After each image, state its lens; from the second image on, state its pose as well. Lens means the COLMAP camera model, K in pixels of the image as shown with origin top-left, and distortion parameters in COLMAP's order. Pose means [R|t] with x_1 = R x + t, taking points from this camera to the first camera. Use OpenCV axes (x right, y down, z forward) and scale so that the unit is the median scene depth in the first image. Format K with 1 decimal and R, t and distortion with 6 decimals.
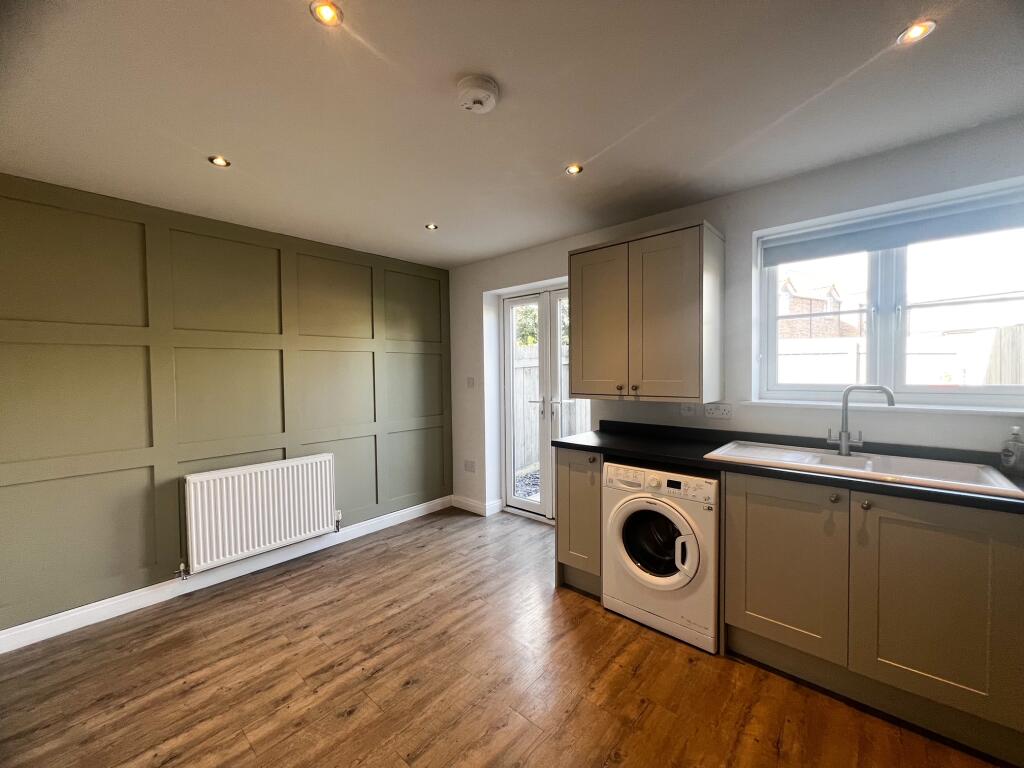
lens RADIAL K [[410.0, 0, 510.9], [0, 410.0, 386.9], [0, 0, 1]] dist [-0.002105, 0.000237]
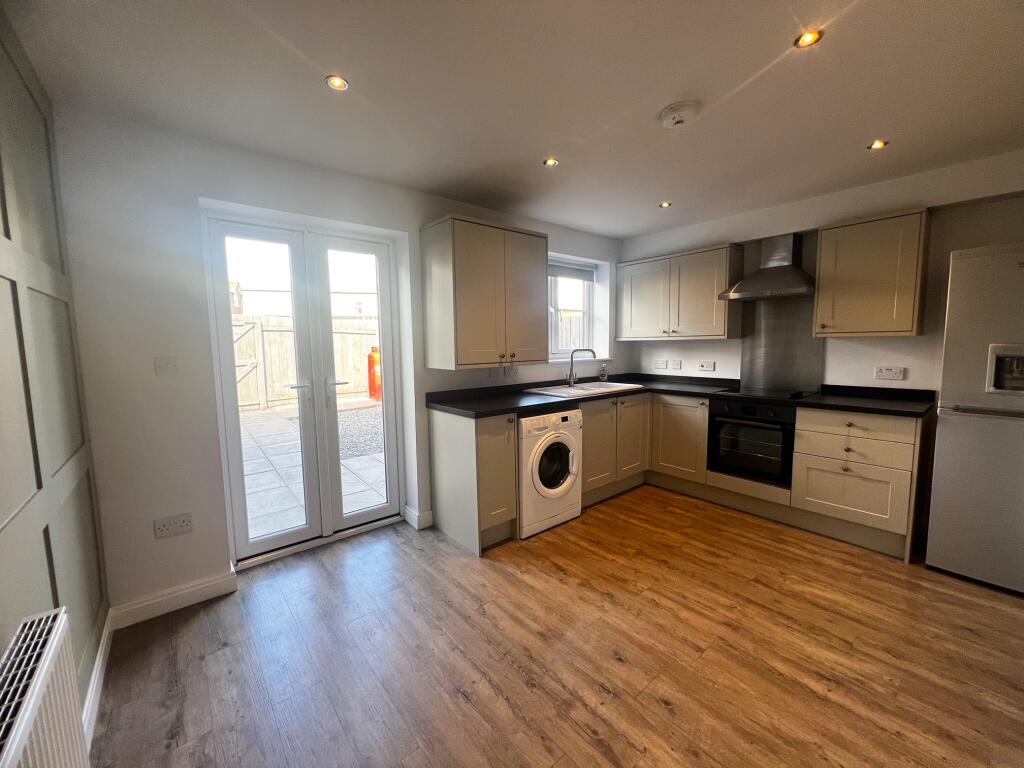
lens RADIAL K [[410.0, 0, 511.6], [0, 410.0, 382.9], [0, 0, 1]] dist [-0.002105, 0.000237]
pose [[0.145497, -0.091101, 0.985155, -1.086622], [0.049138, 0.995188, 0.084772, -0.023936], [-0.988138, 0.036075, 0.149274, 0.991454]]
